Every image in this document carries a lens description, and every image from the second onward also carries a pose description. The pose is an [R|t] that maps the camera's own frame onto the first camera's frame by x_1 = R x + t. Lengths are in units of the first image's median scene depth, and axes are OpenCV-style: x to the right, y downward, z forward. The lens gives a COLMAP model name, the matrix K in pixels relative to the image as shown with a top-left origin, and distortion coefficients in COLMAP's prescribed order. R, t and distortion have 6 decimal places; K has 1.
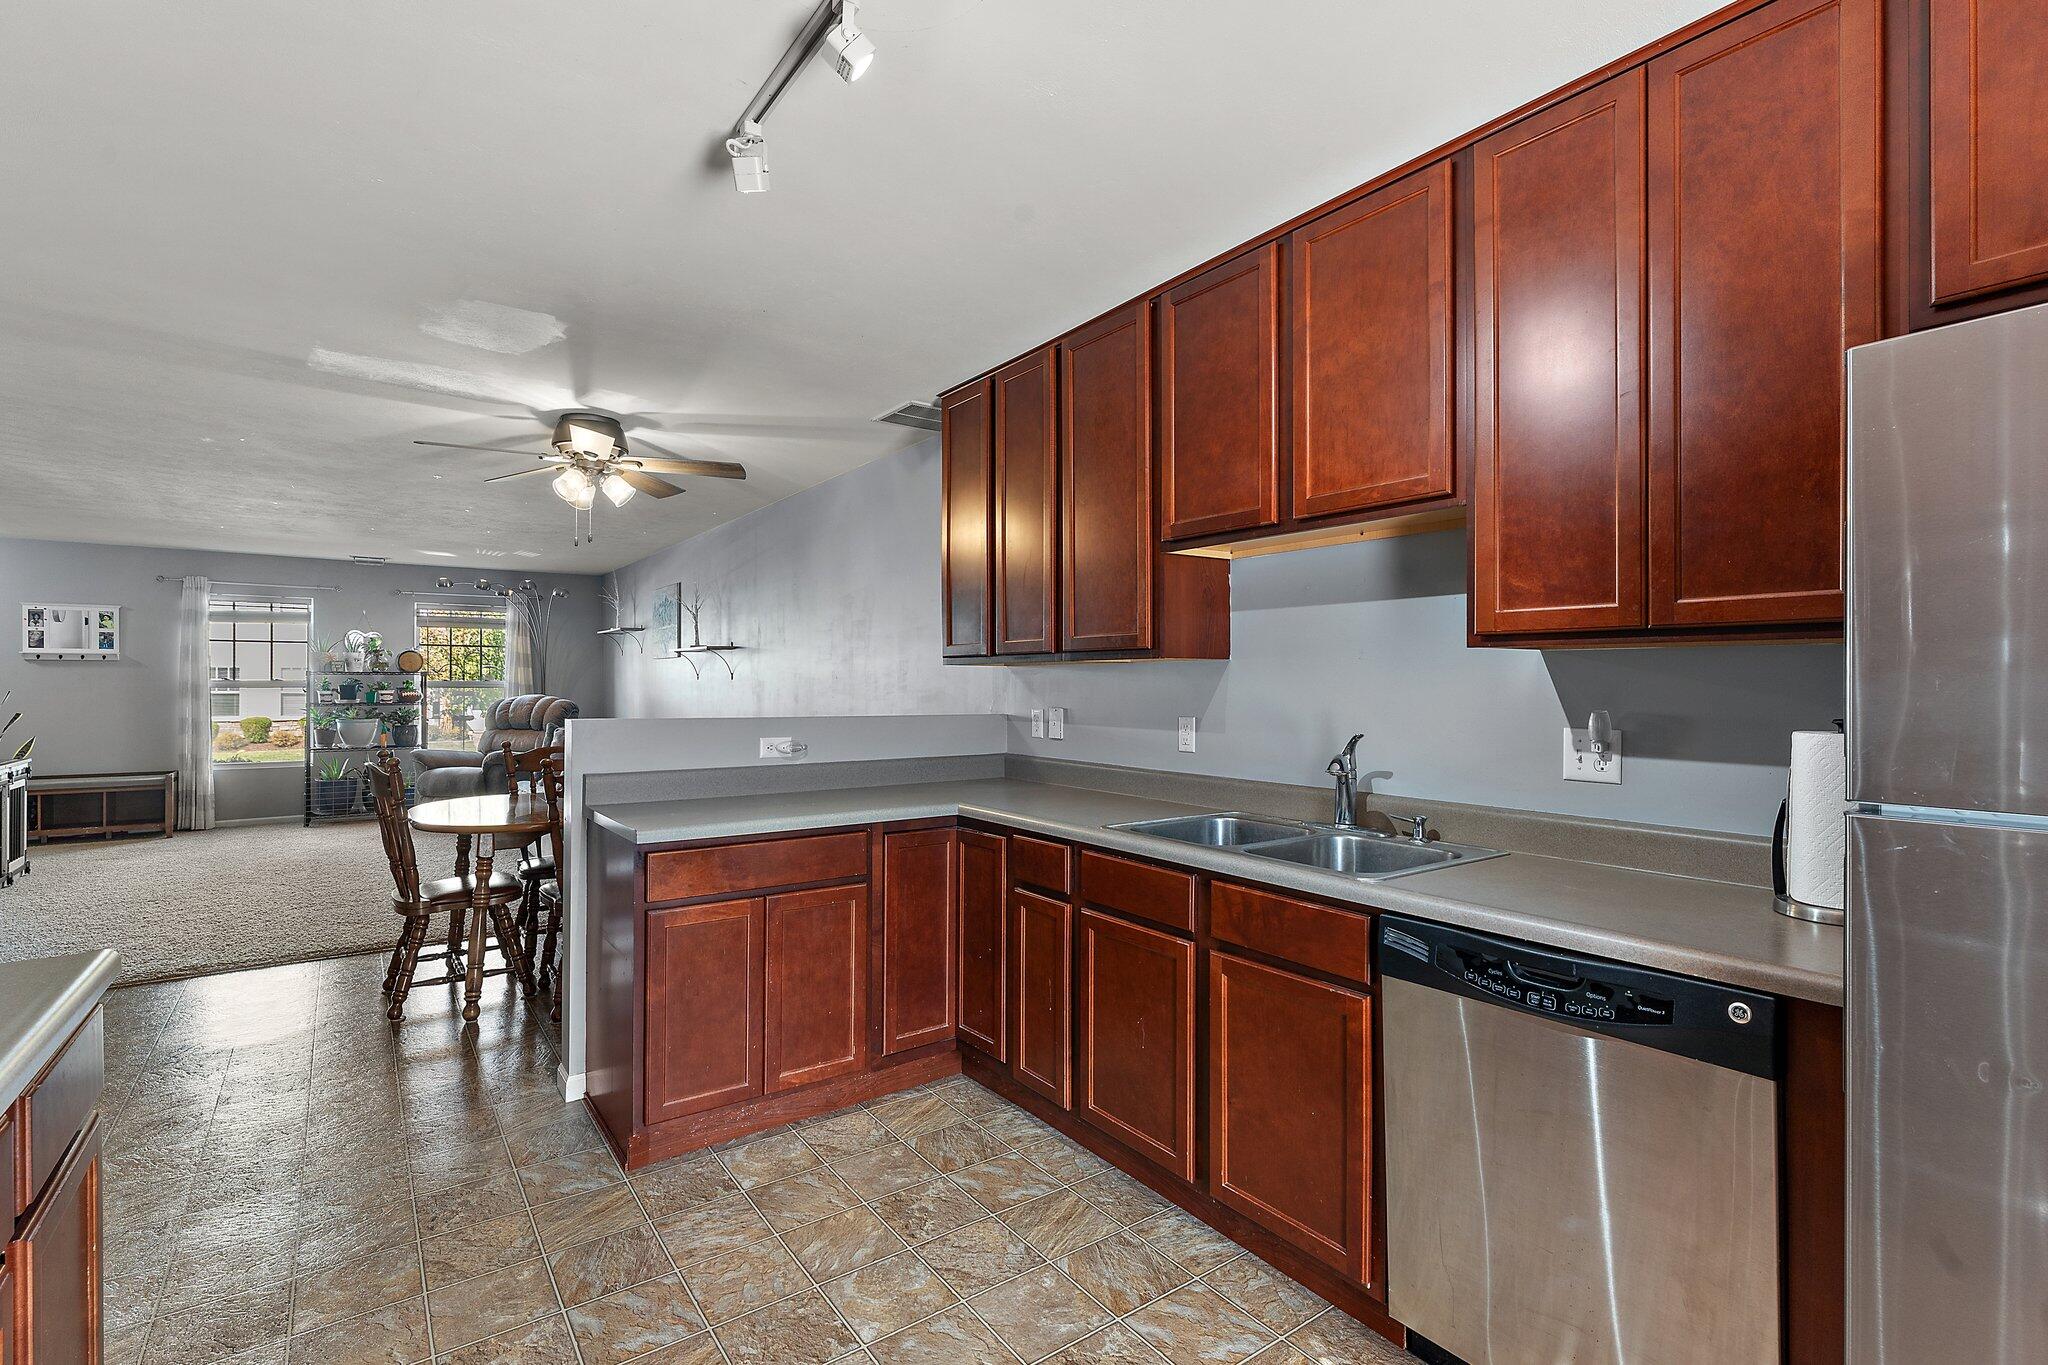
lens RADIAL K [[961.8, 0, 1023.5], [0, 961.8, 682.3], [0, 0, 1]] dist [0.000284, 0.000068]
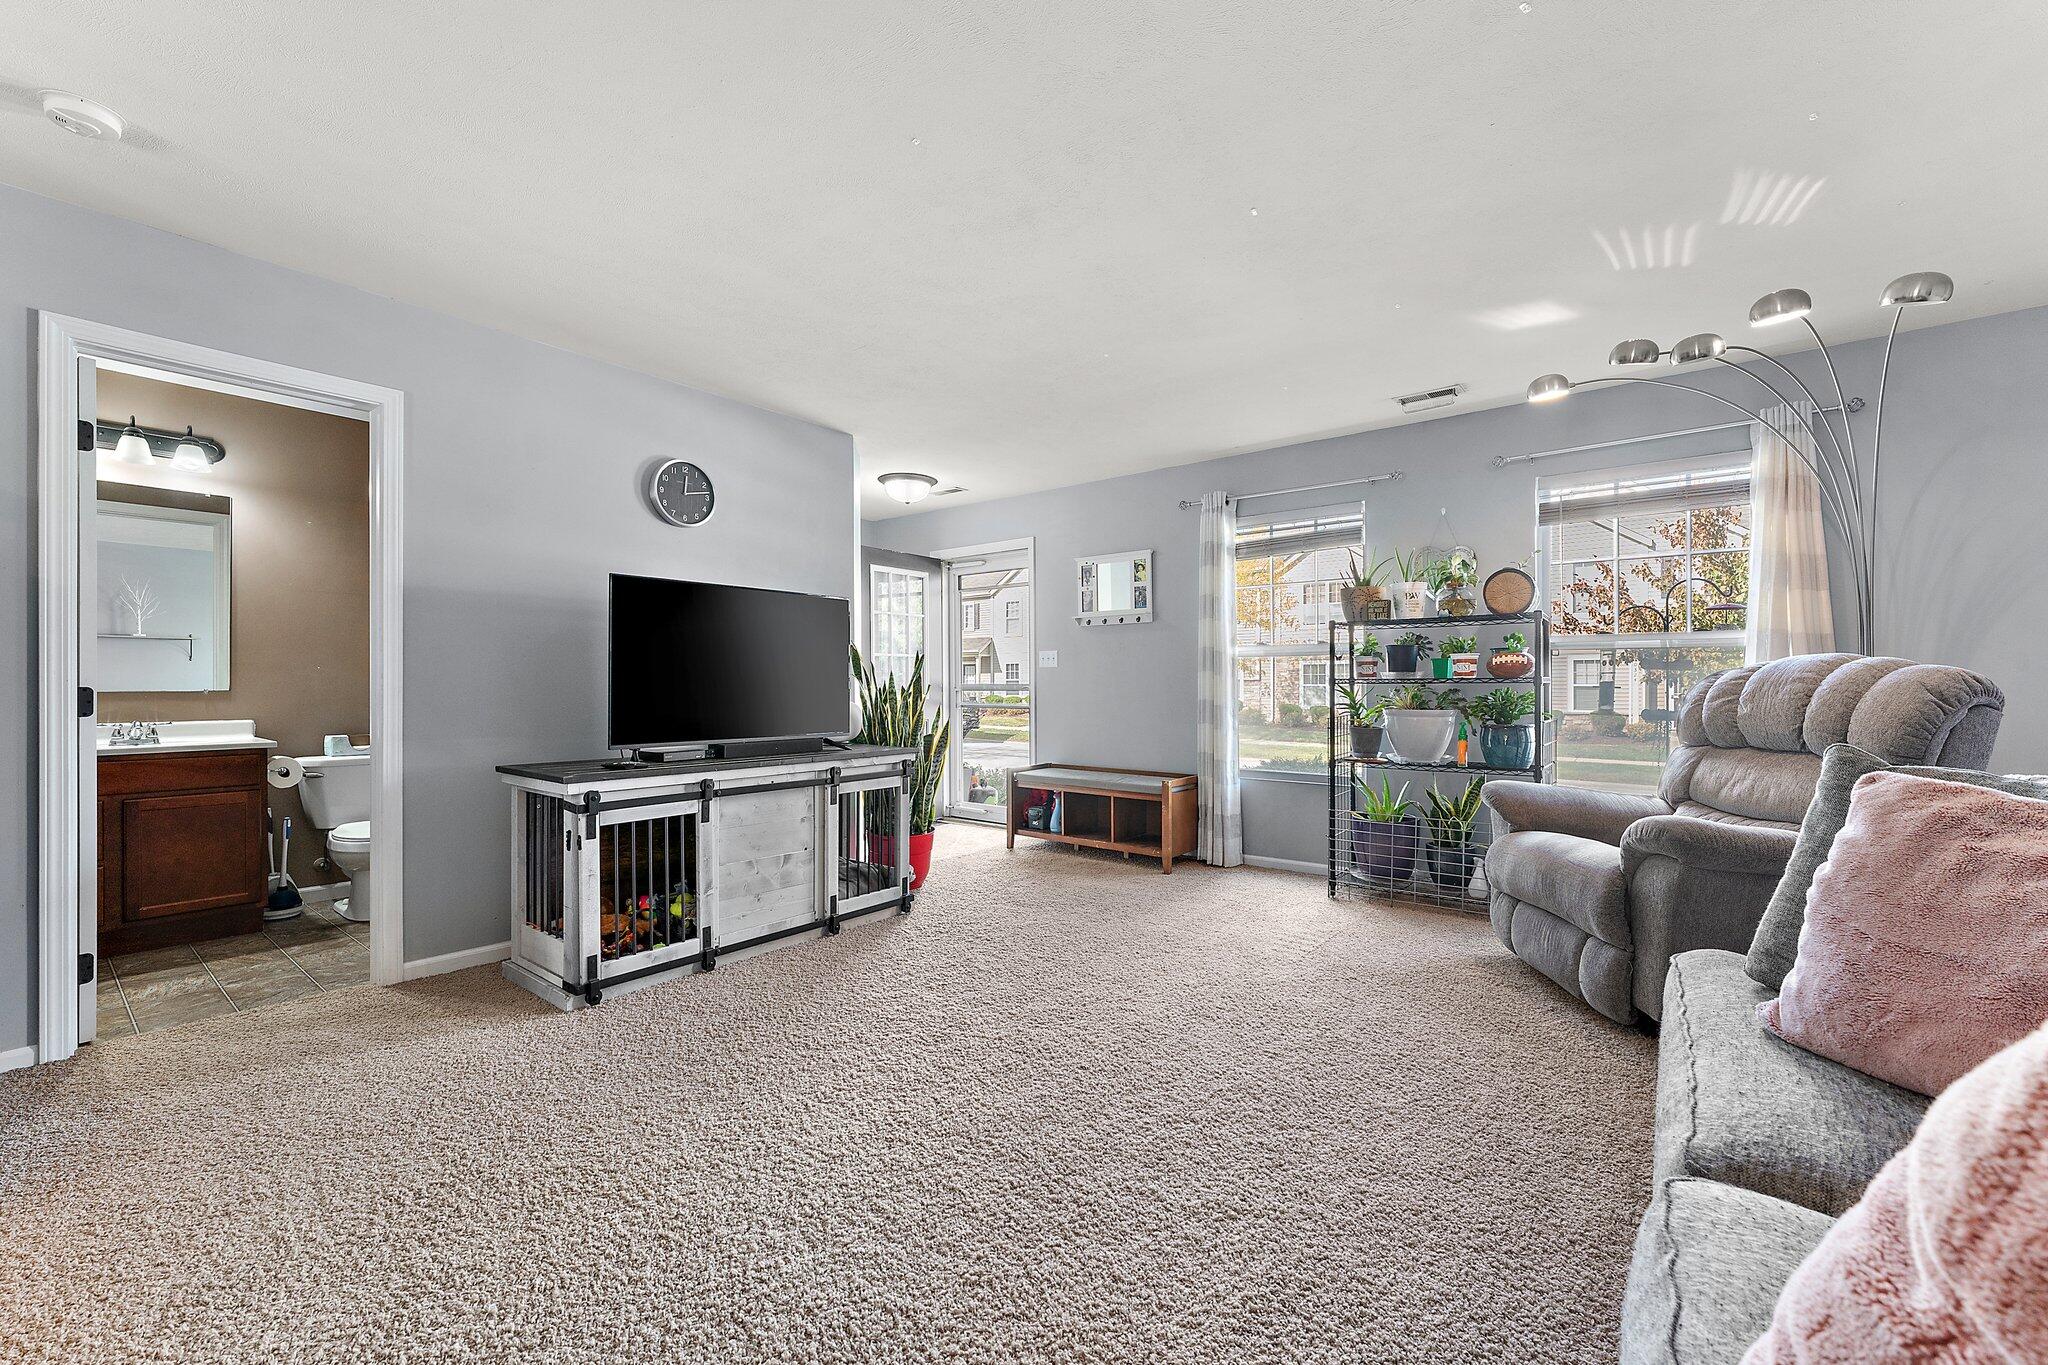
lens RADIAL K [[825.2, 0, 1026.3], [0, 825.2, 683.9], [0, 0, 1]] dist [-0.001331, -0.000118]
pose [[0.260158, -0.002722, -0.965562, -0.313834], [0.002195, 0.999995, -0.002228, 0.025201], [0.965564, -0.001539, 0.260162, 0.684521]]
